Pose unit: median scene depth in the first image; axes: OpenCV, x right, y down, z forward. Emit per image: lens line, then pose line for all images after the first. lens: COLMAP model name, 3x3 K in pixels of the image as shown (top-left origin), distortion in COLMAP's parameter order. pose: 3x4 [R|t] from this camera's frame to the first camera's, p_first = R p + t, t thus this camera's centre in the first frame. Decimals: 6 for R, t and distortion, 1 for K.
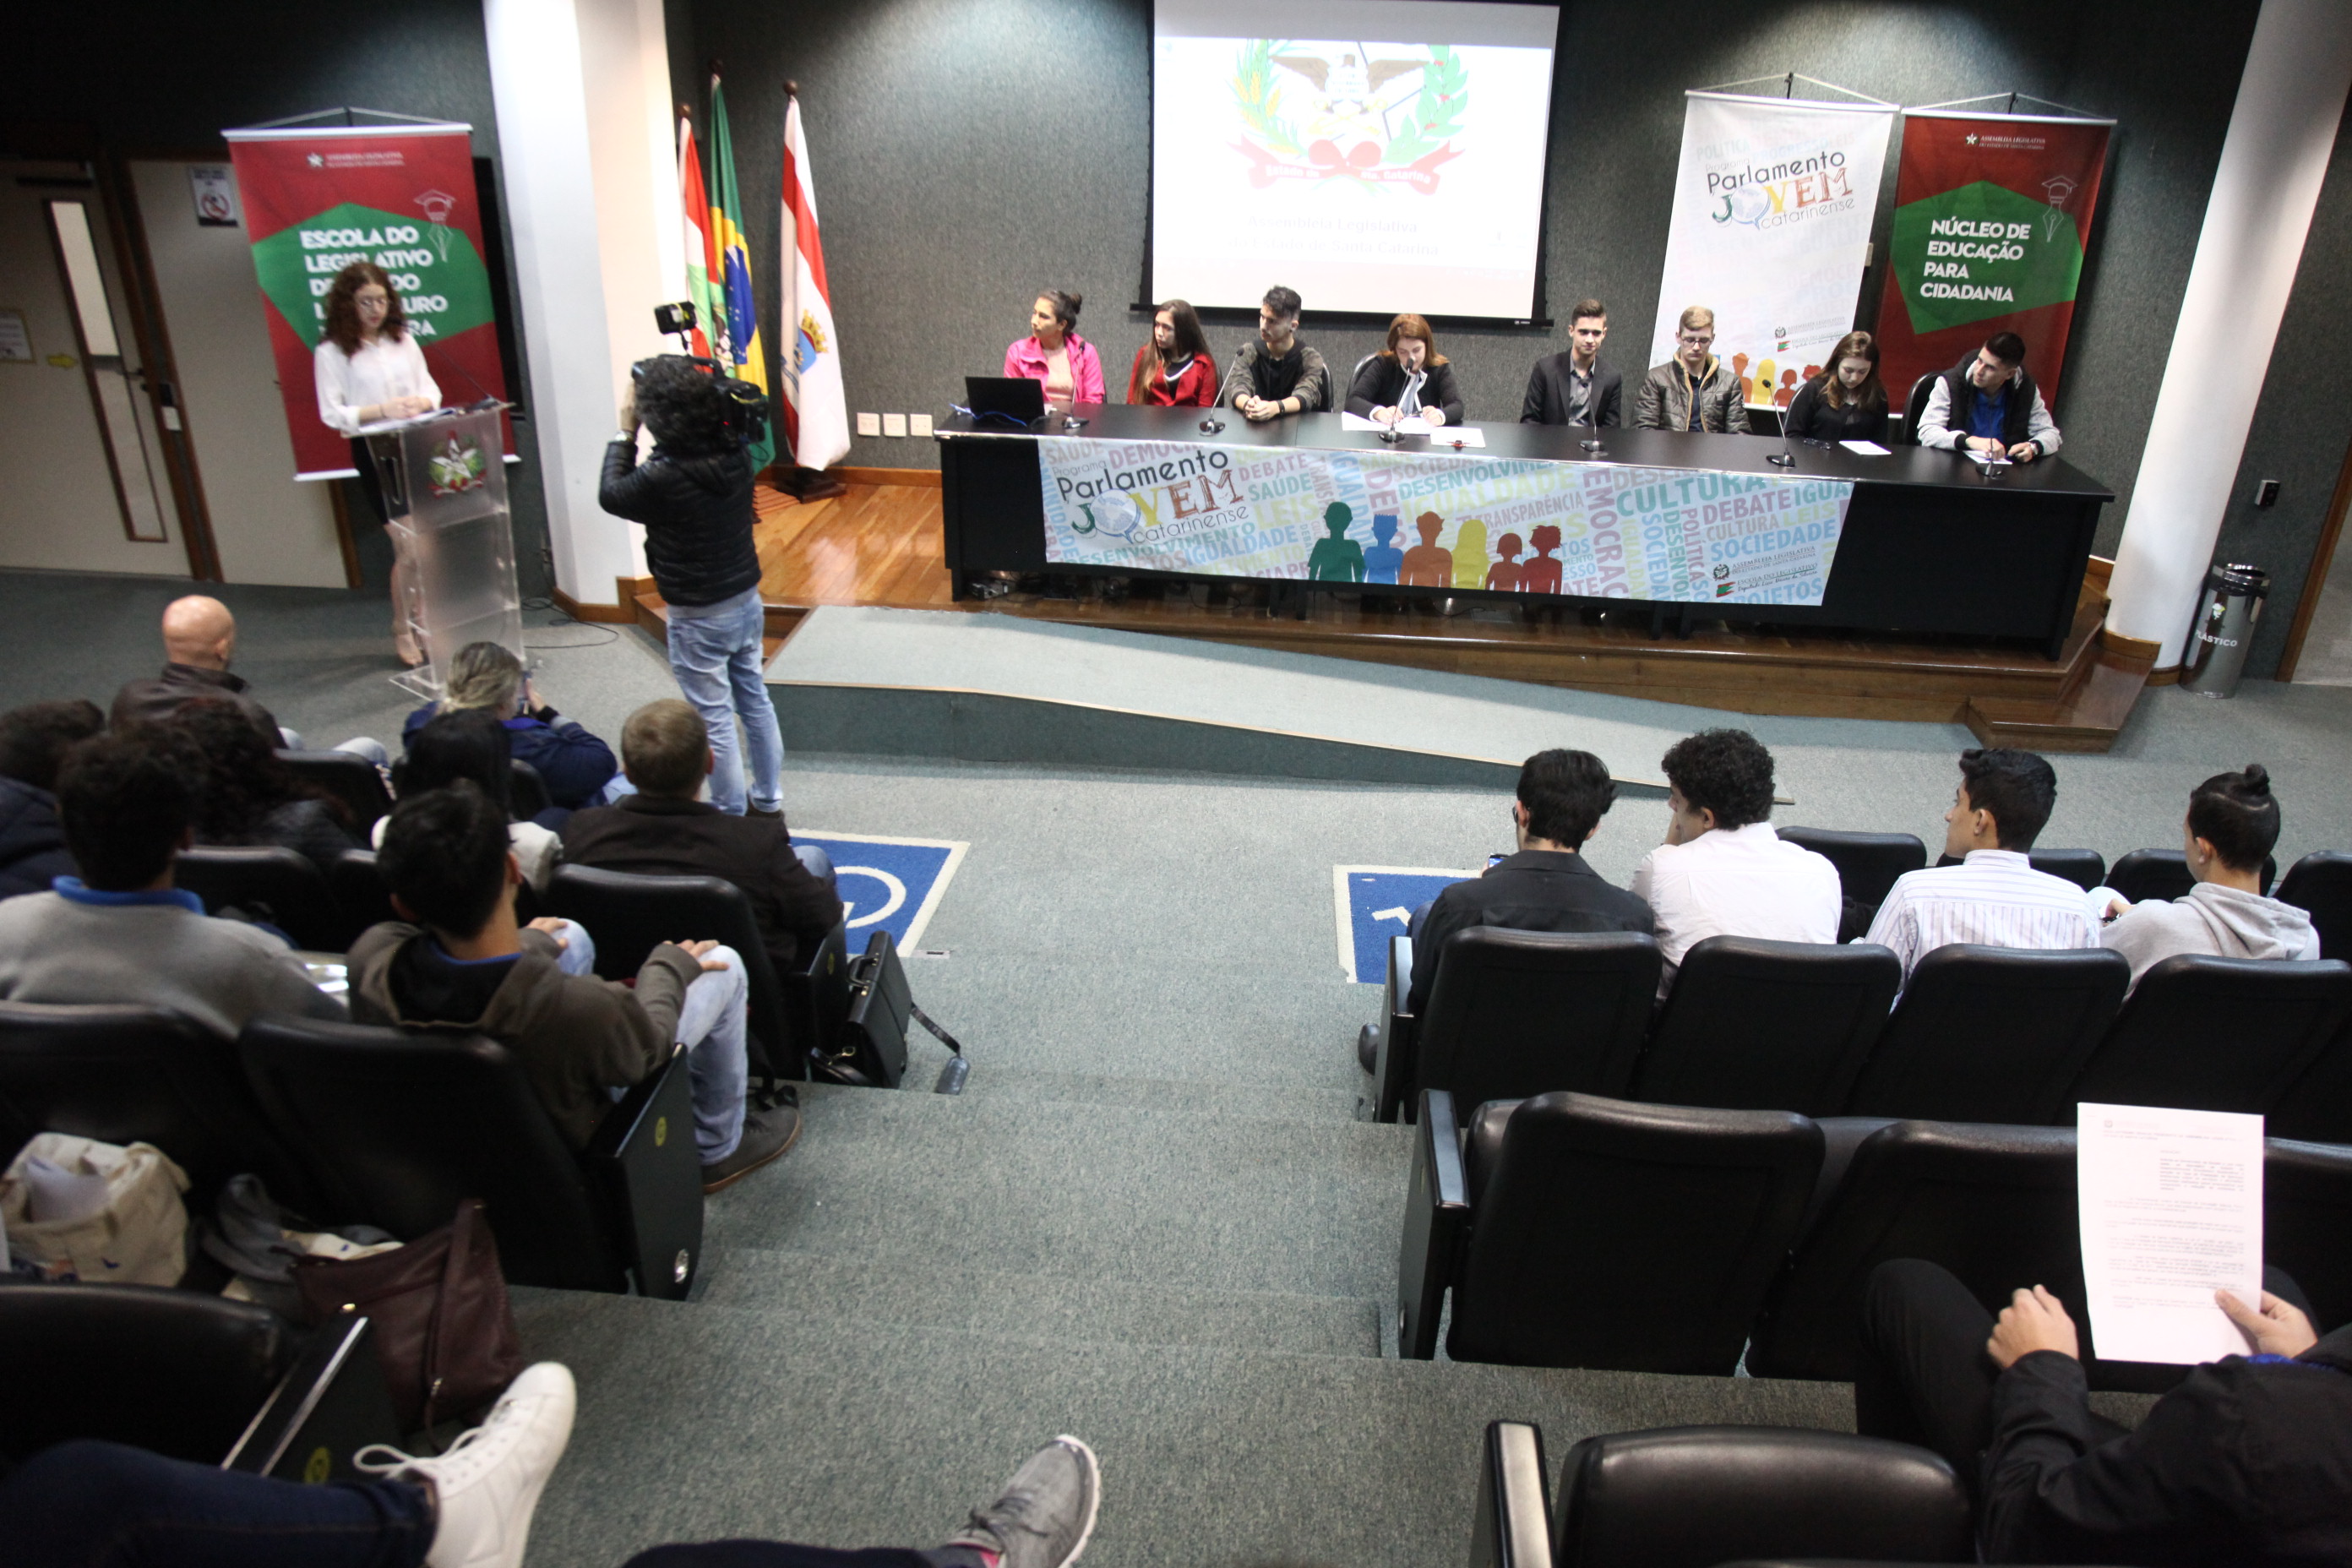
lens RADIAL K [[1625.5, 0, 1200.9], [0, 1625.5, 777.9], [0, 0, 1]] dist [-0.119115, 0.069895]
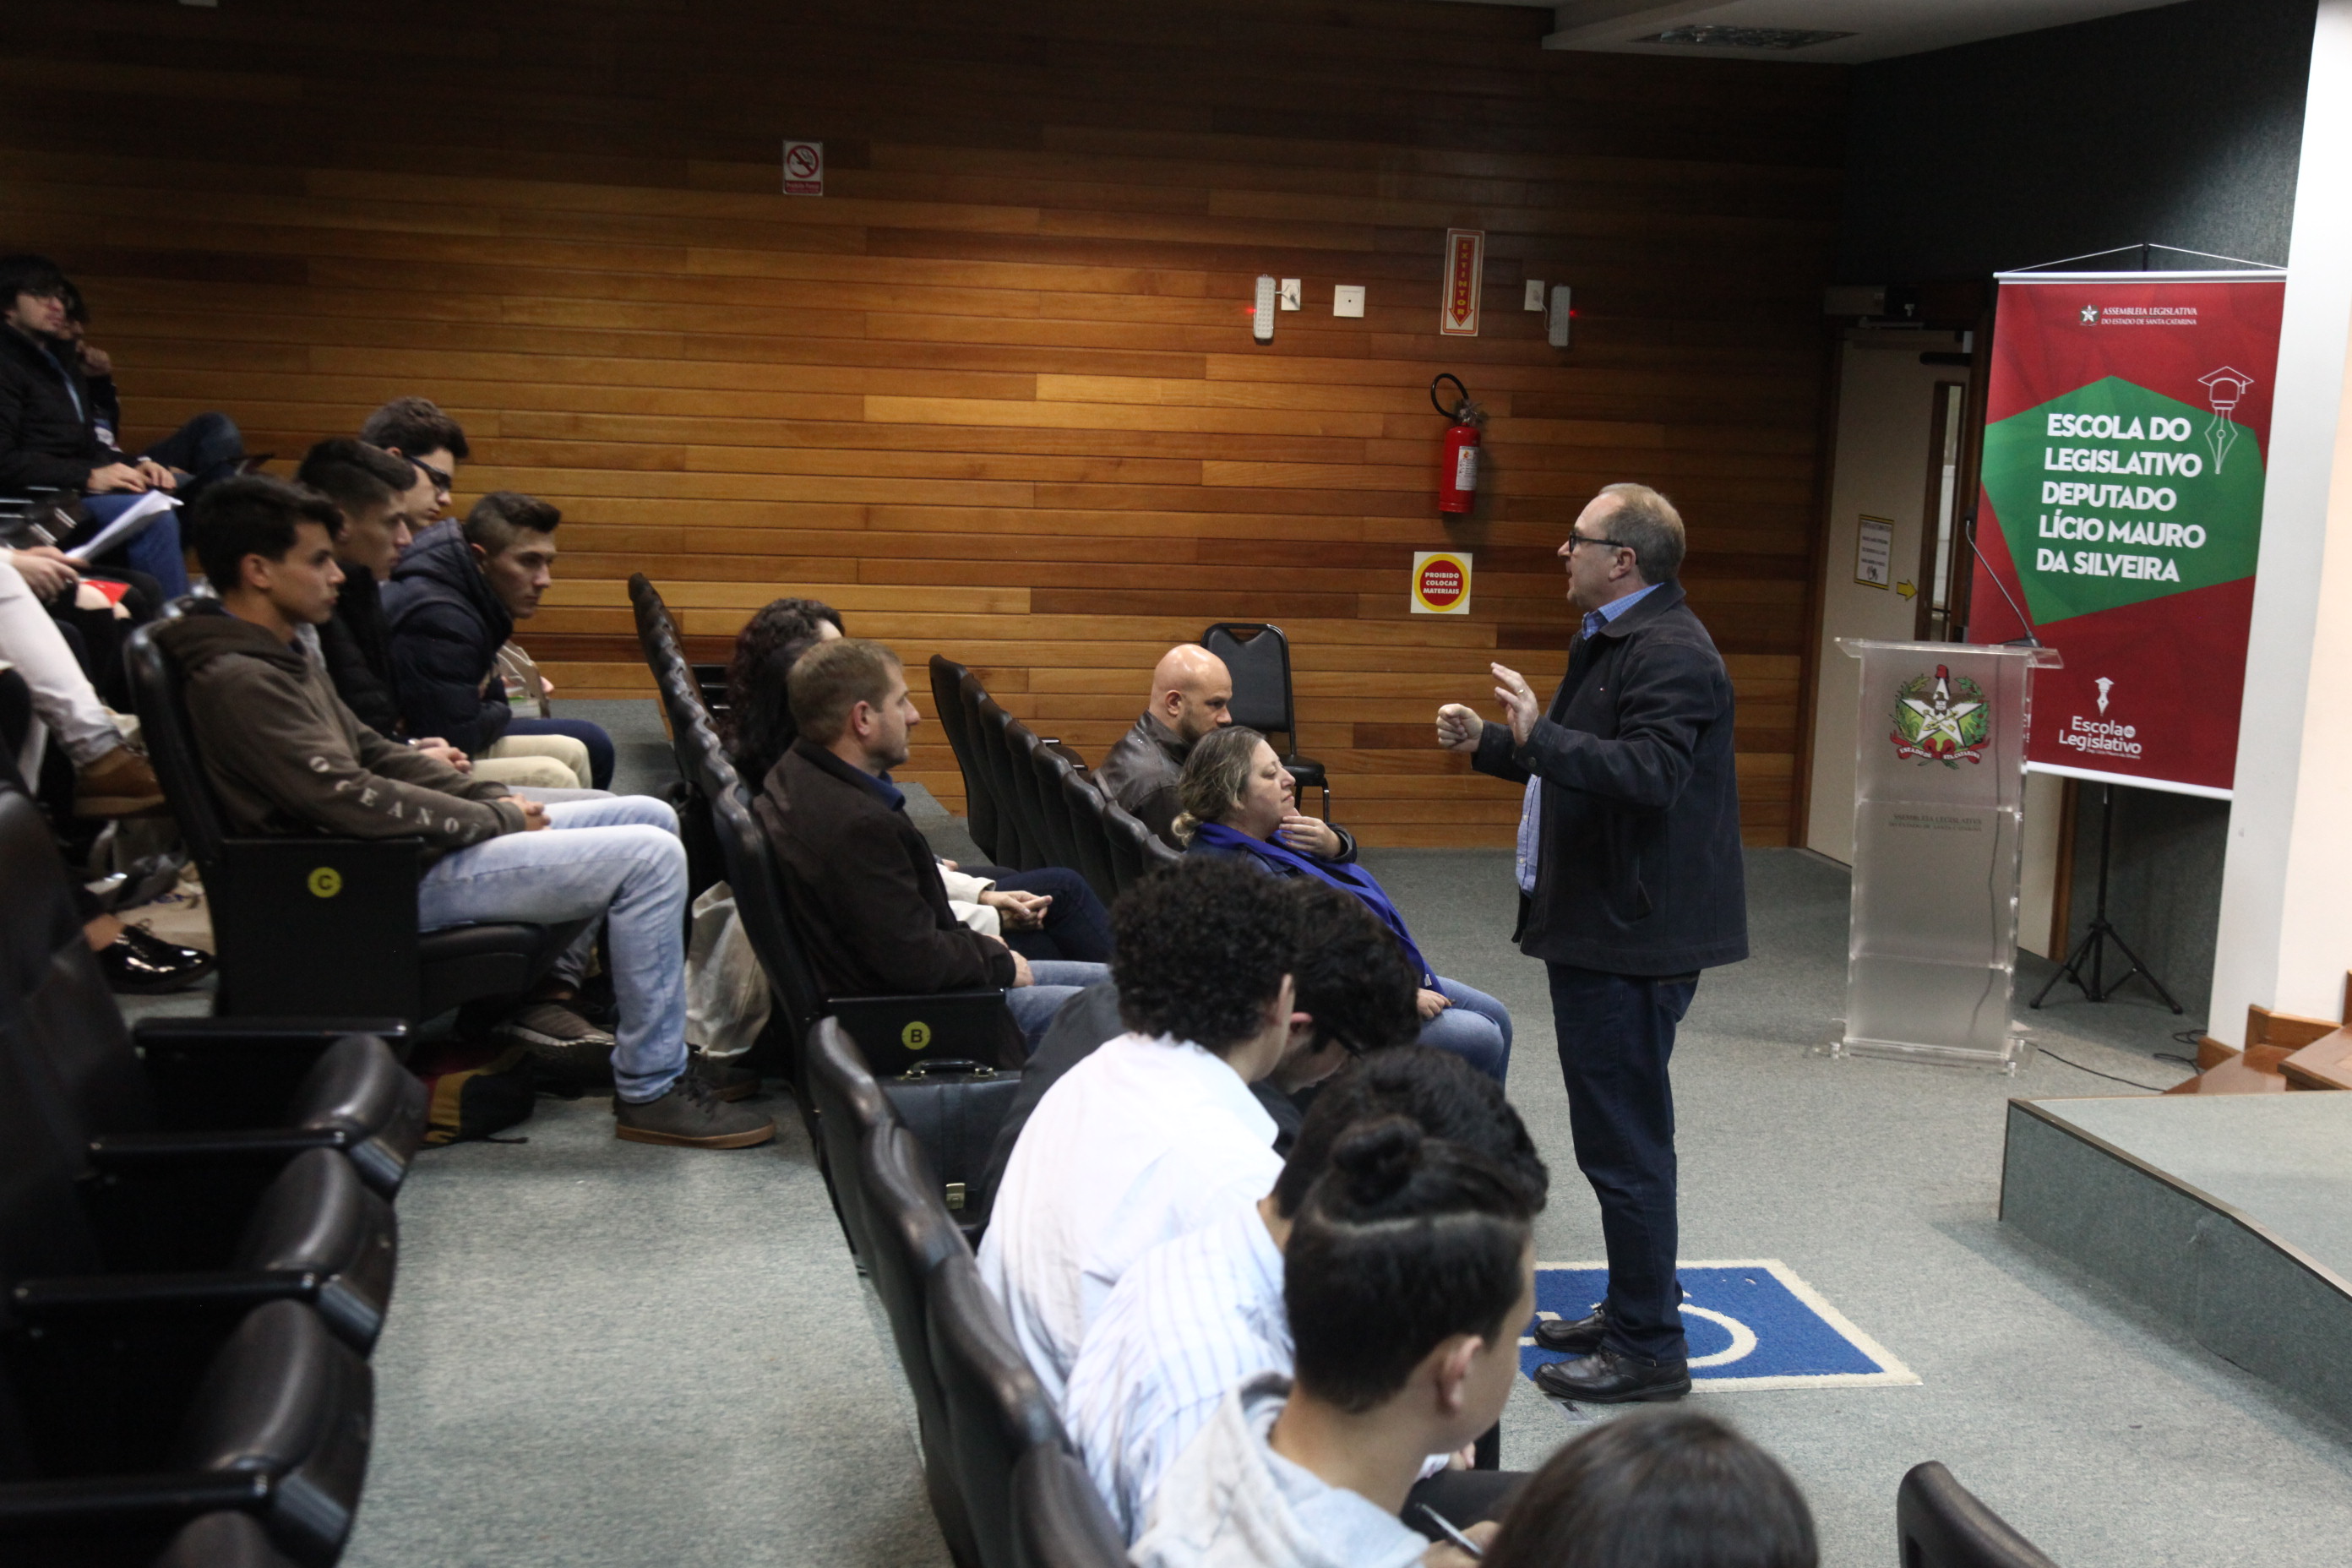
lens RADIAL K [[2943.8, 0, 1193.1], [0, 2943.8, 797.7], [0, 0, 1]] dist [0.083339, 0.000000]
pose [[0.288686, 0.132748, -0.948176, 0.544486], [-0.437851, 0.899017, -0.007444, -0.016918], [0.851438, 0.417309, 0.317657, 0.300649]]
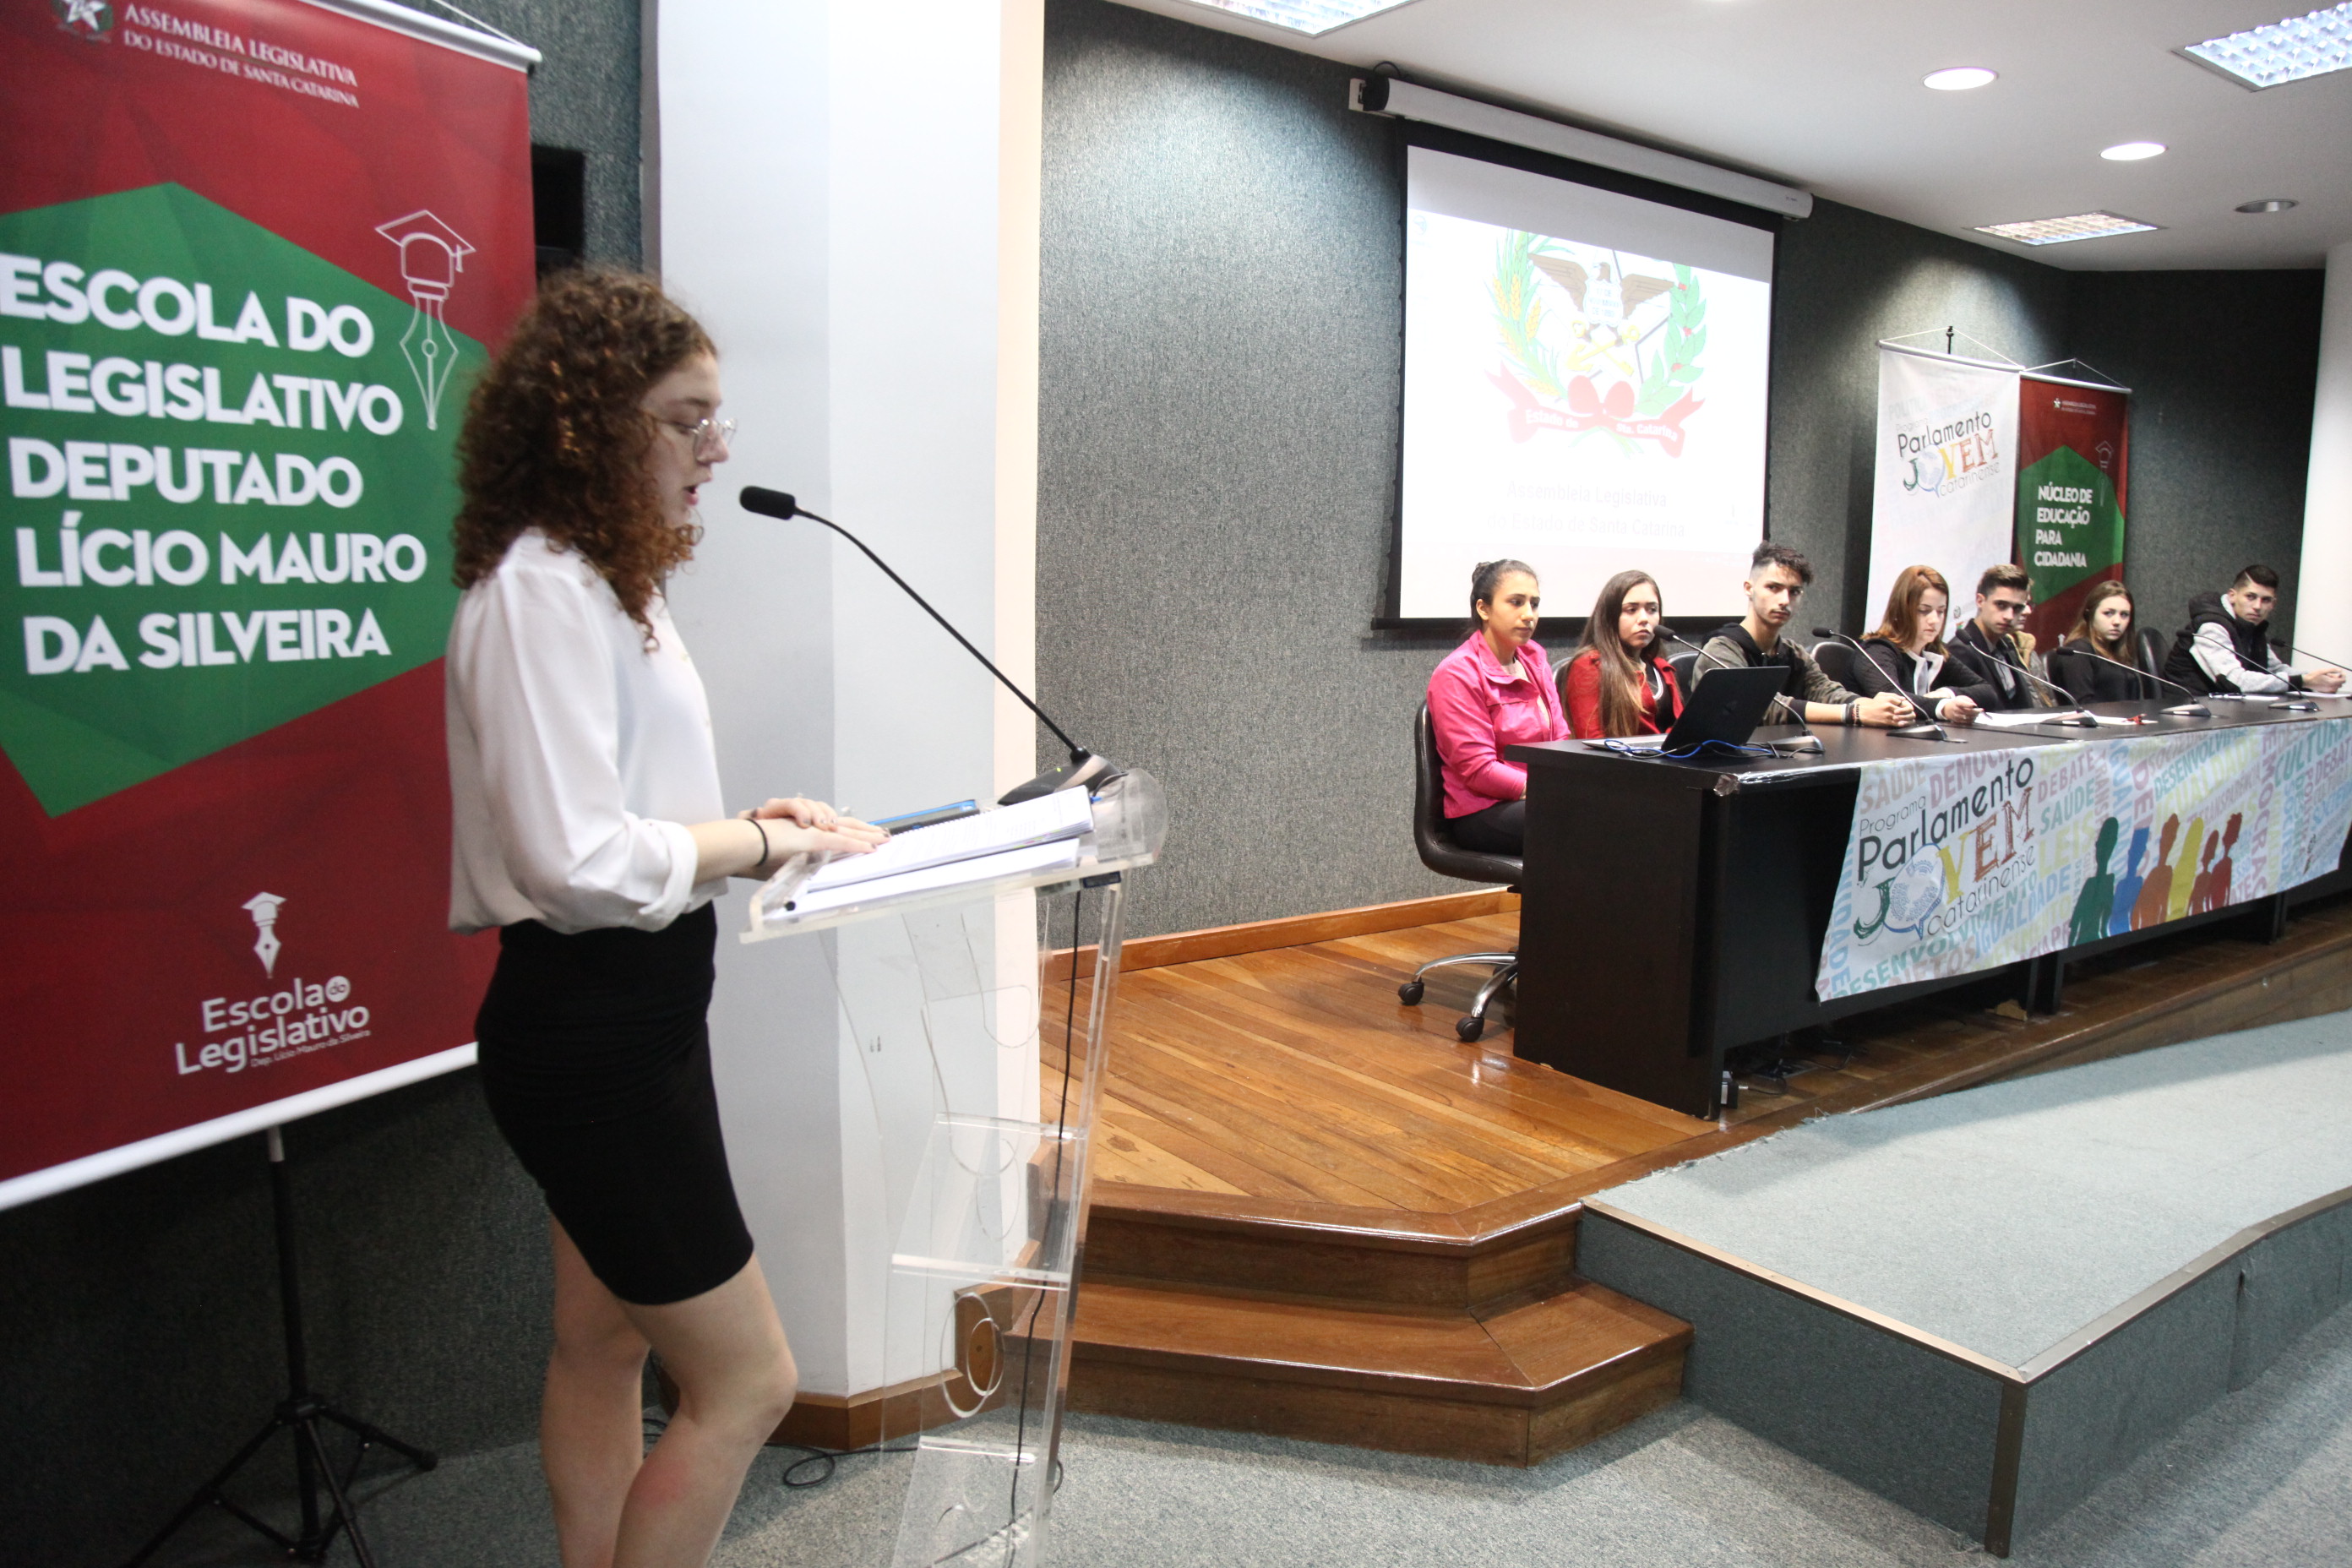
lens RADIAL K [[1625.5, 0, 1224.3], [0, 1625.5, 781.4], [0, 0, 1]] dist [-0.119115, 0.069895]
pose [[0.759551, -0.096656, 0.643226, -0.548071], [0.284178, 0.938837, -0.194495, -0.147589], [-0.585086, 0.330519, 0.740562, 0.664890]]
